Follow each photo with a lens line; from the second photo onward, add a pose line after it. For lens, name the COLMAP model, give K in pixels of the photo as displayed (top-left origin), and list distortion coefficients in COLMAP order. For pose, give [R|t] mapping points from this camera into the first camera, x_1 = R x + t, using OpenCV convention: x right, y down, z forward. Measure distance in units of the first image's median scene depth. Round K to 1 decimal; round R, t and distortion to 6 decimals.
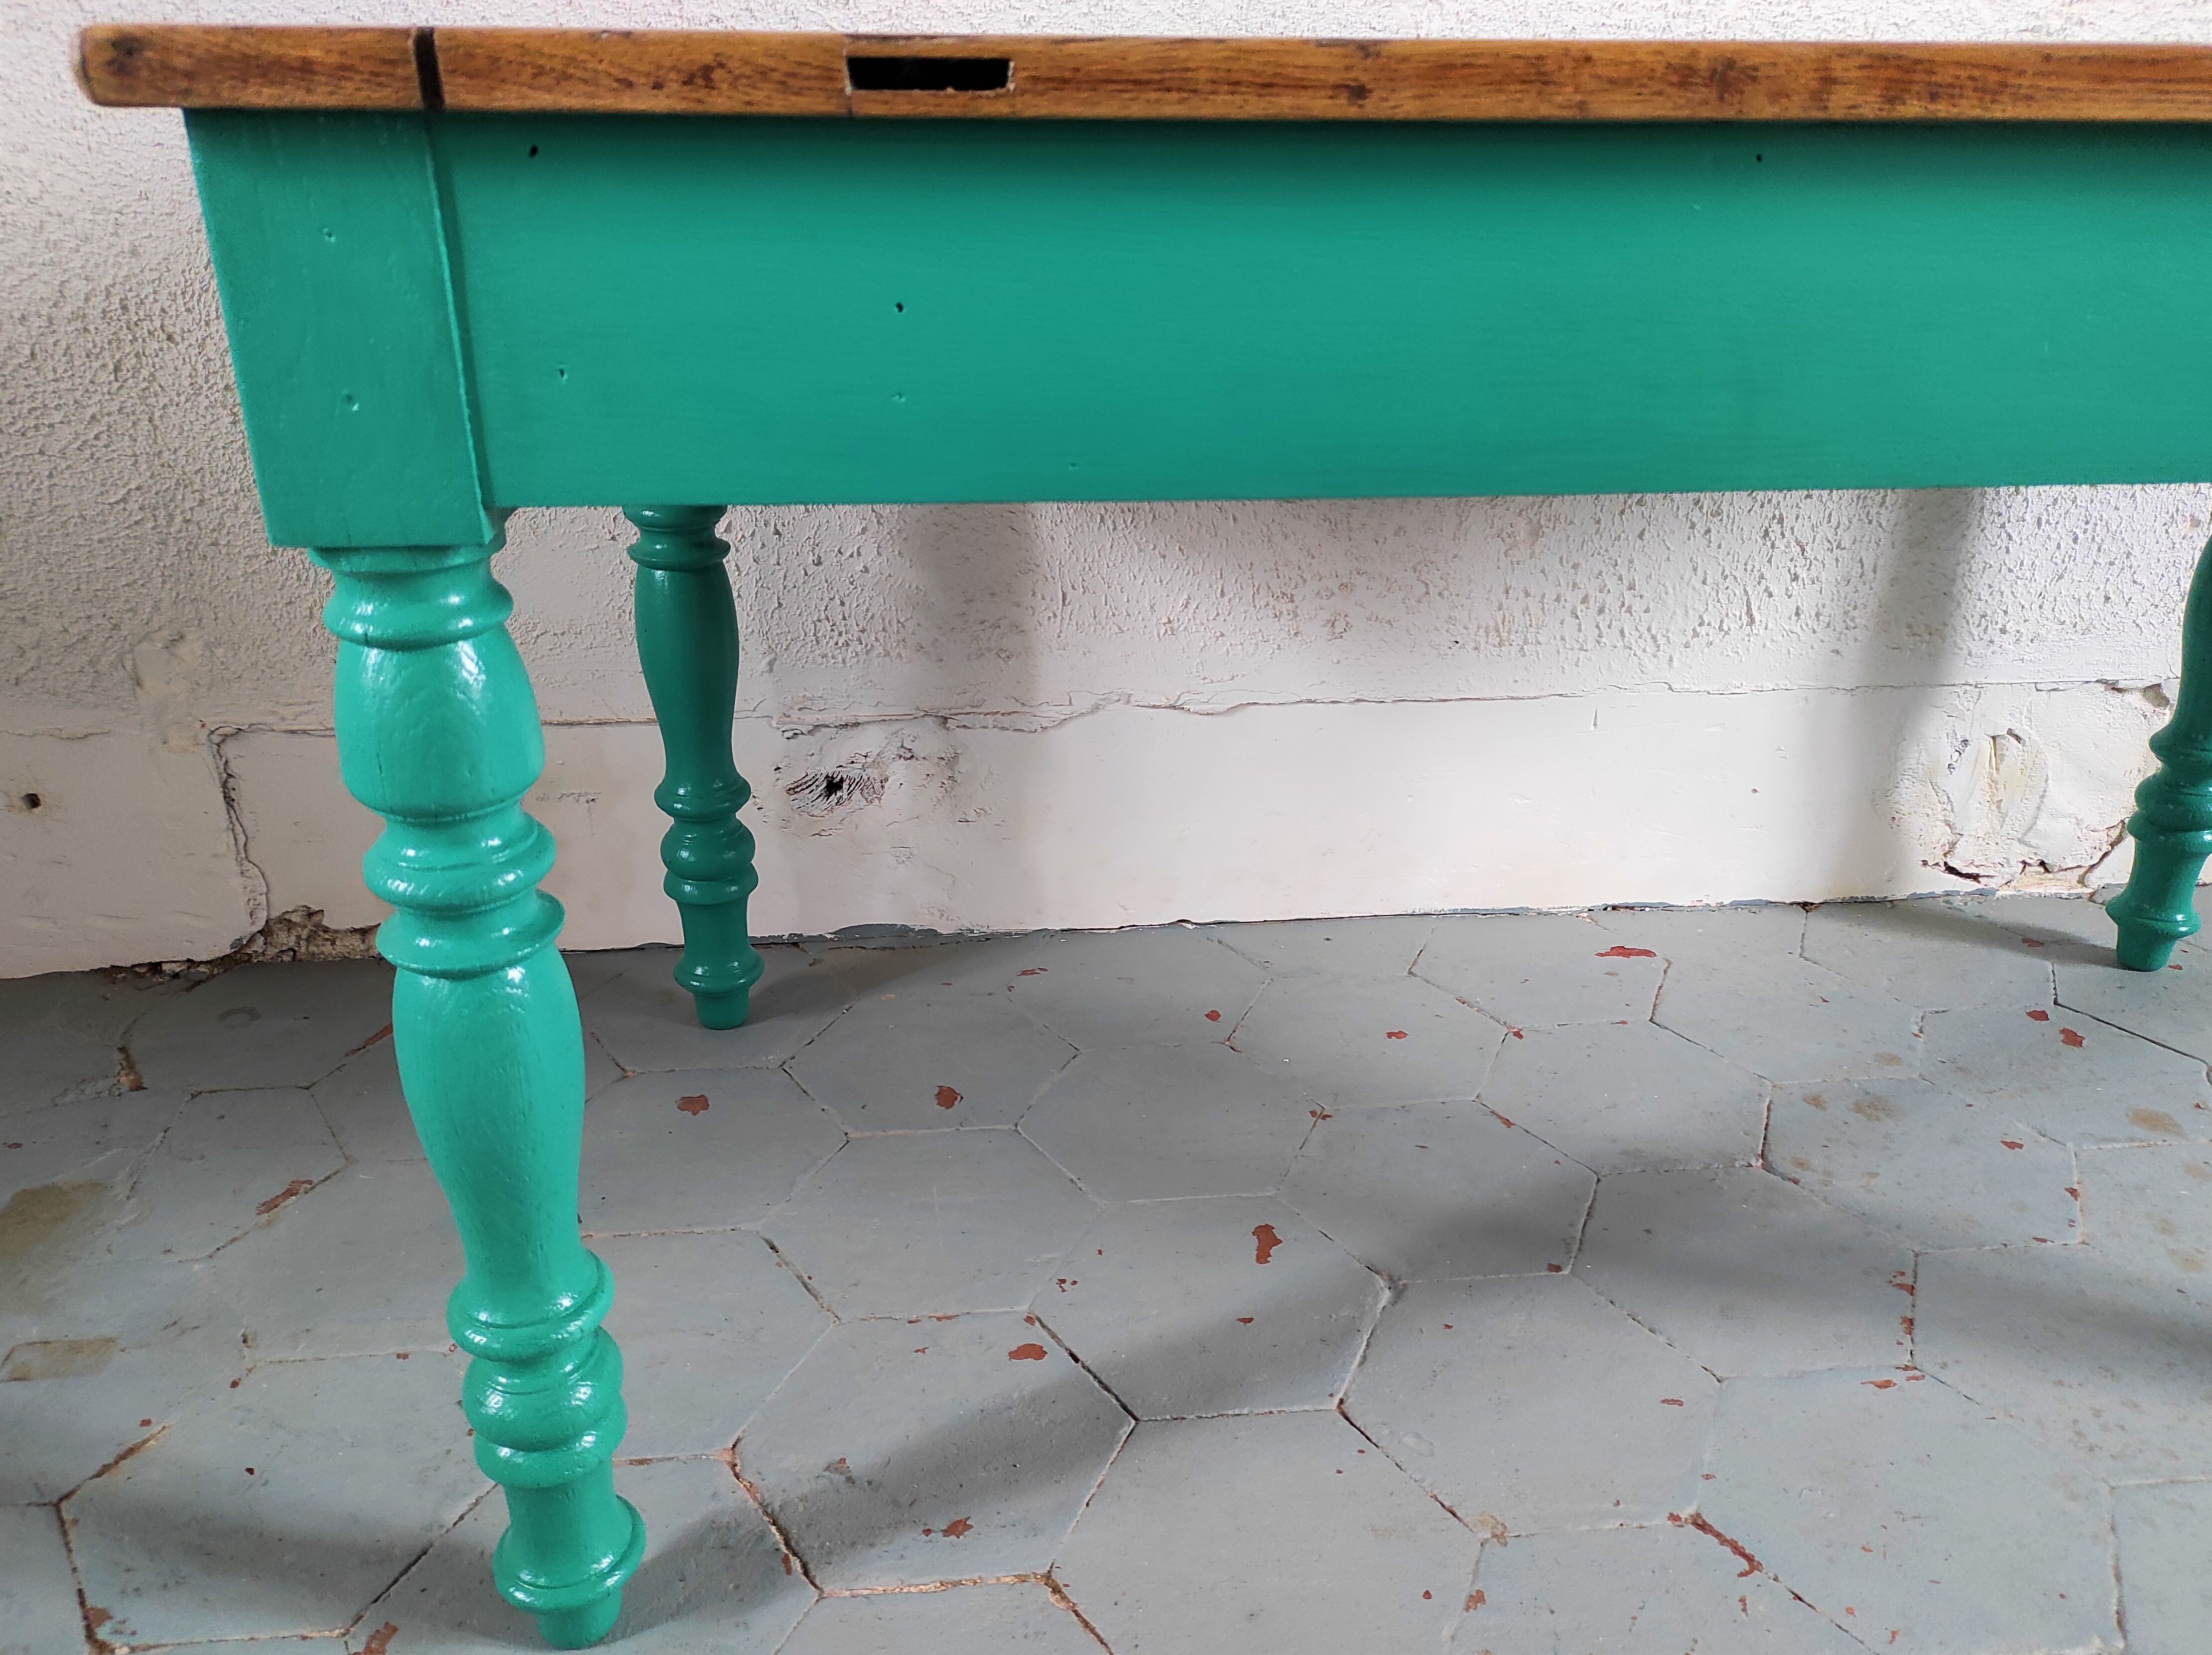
lens RADIAL K [[1694.9, 0, 1112.0], [0, 1694.9, 825.1], [0, 0, 1]] dist [0.042541, -0.041812]
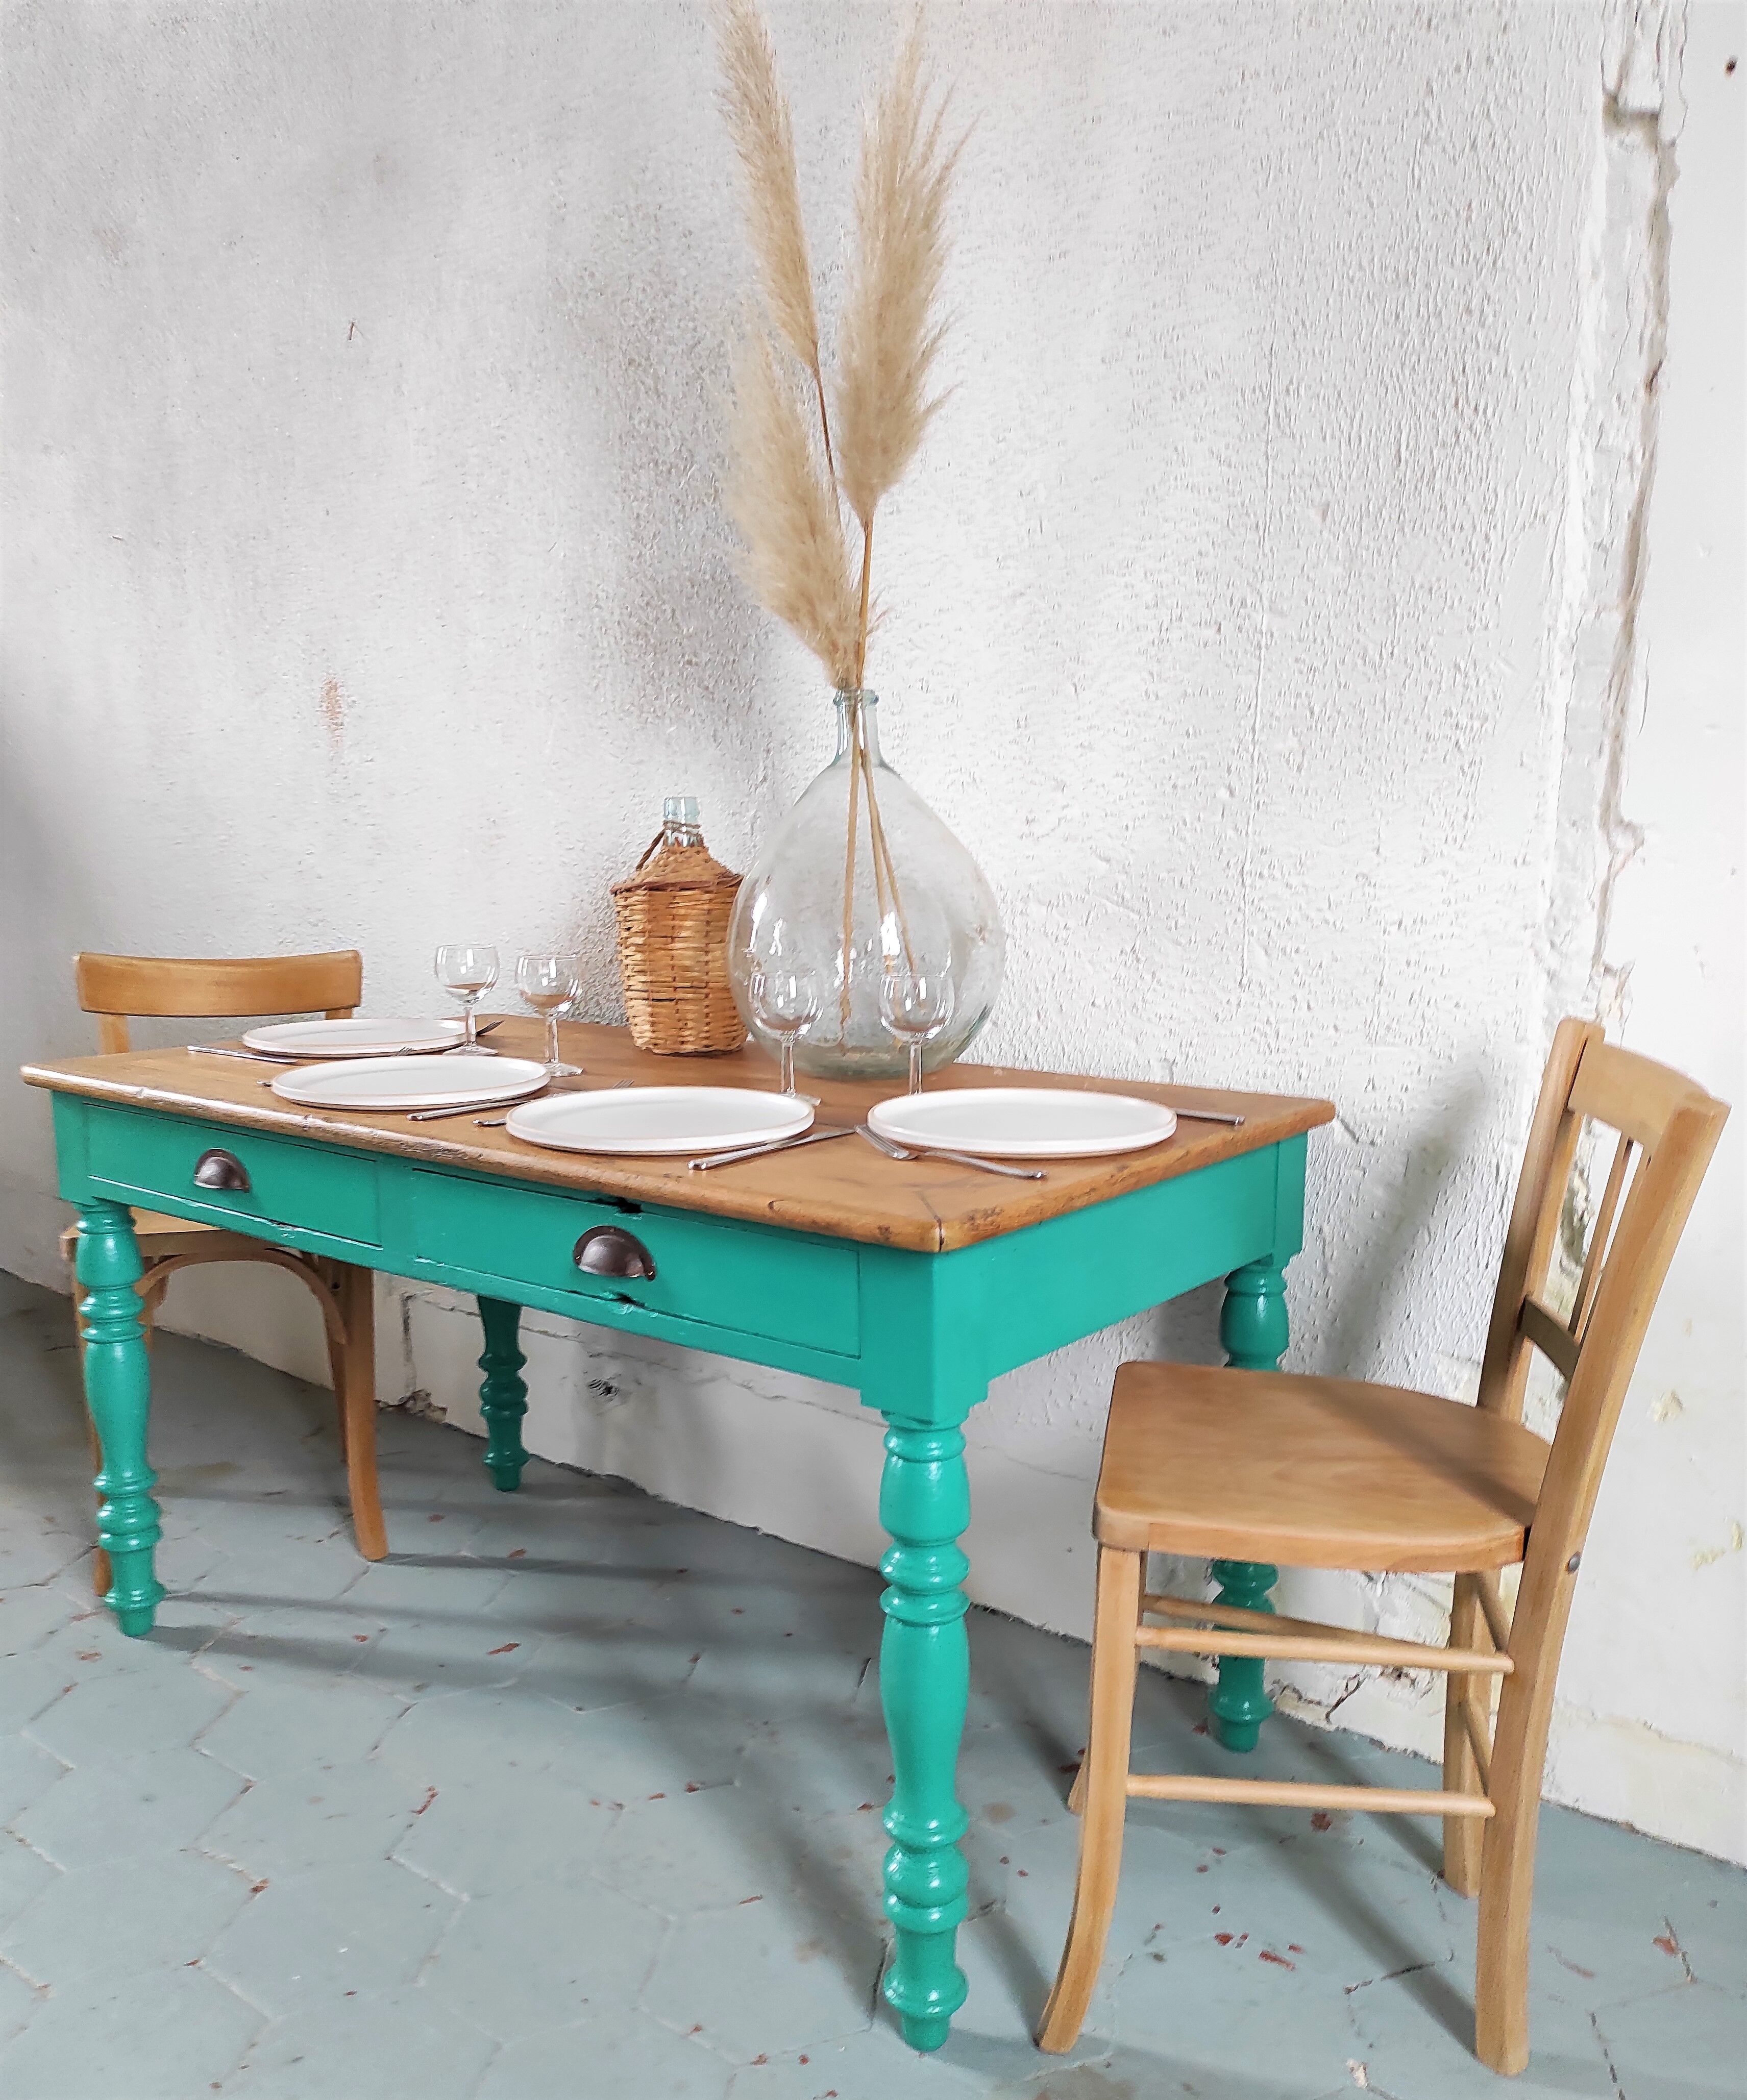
lens RADIAL K [[1717.0, 0, 873.6], [0, 1717.0, 1135.4], [0, 0, 1]] dist [0.040836, -0.037606]
pose [[0.718775, 0.118911, -0.684998, 1.393731], [-0.279846, 0.951408, -0.128487, -0.137875], [0.636434, 0.284048, 0.717125, -0.220804]]
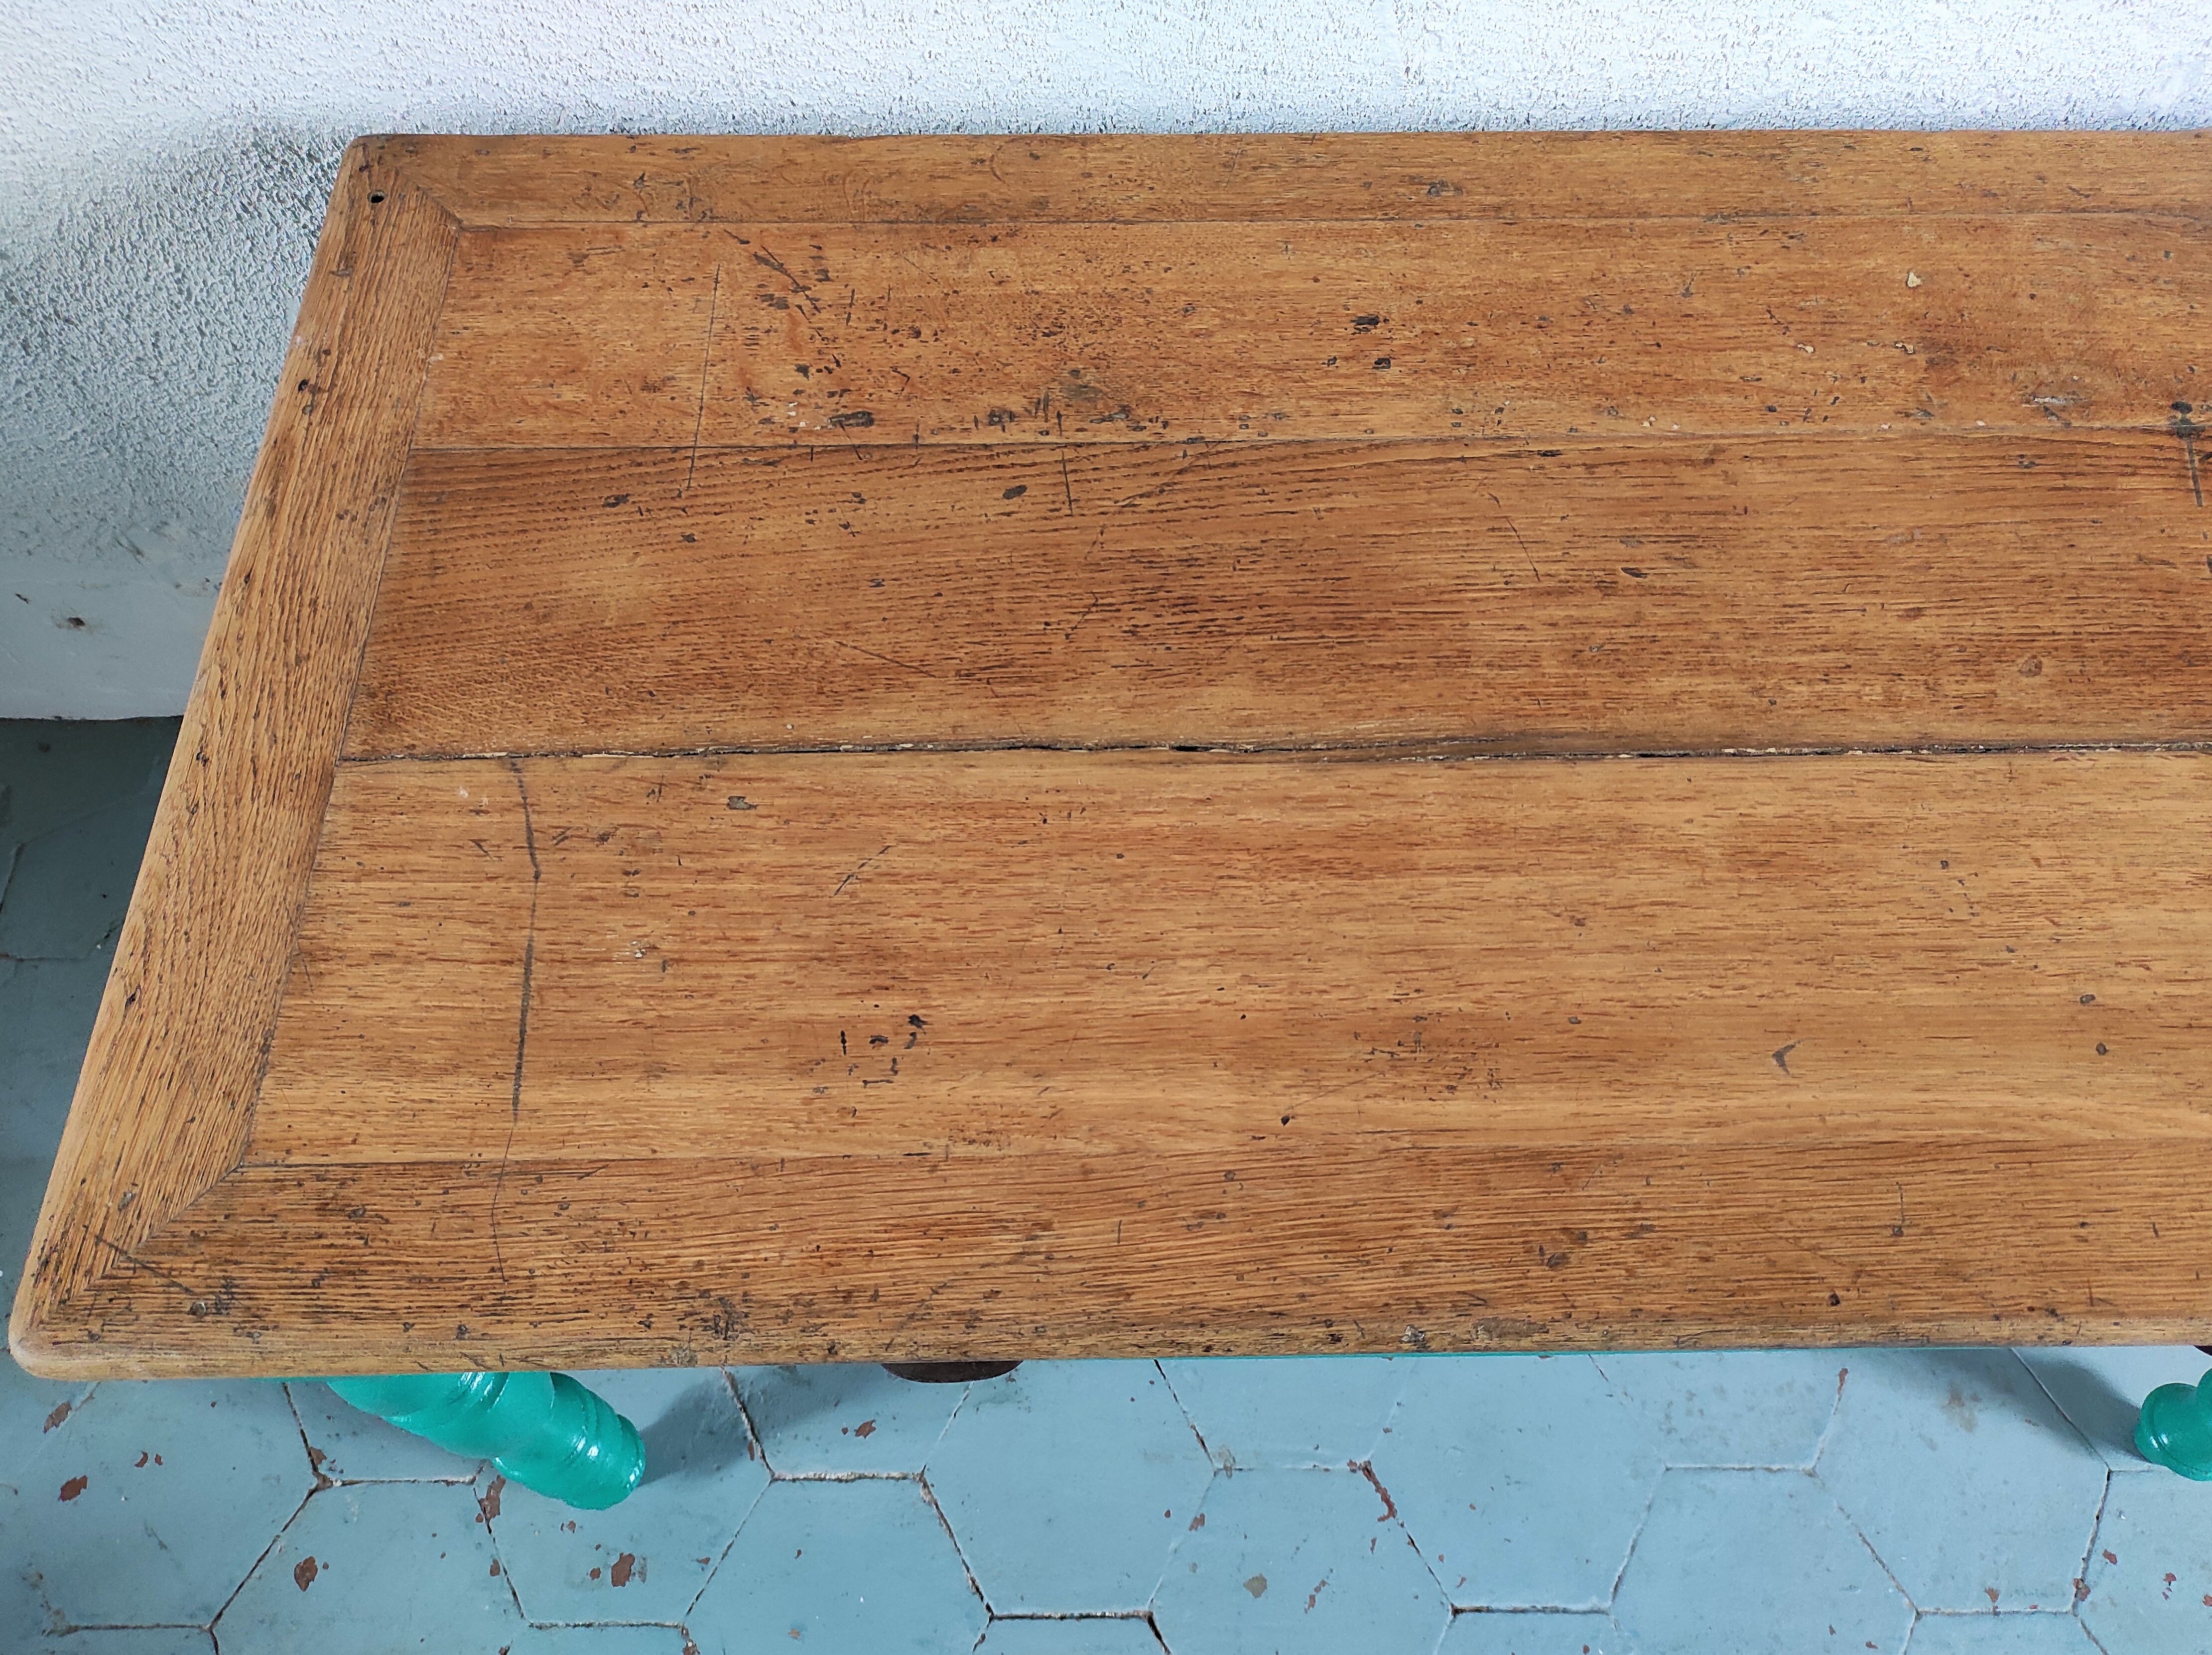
lens RADIAL K [[1694.9, 0, 1108.6], [0, 1694.9, 823.4], [0, 0, 1]] dist [0.042541, -0.041812]
pose [[0.995215, 0.085665, -0.046986, 0.101853], [-0.039923, 0.795463, 0.604686, -0.642257], [0.089176, -0.599917, 0.795077, 0.107419]]
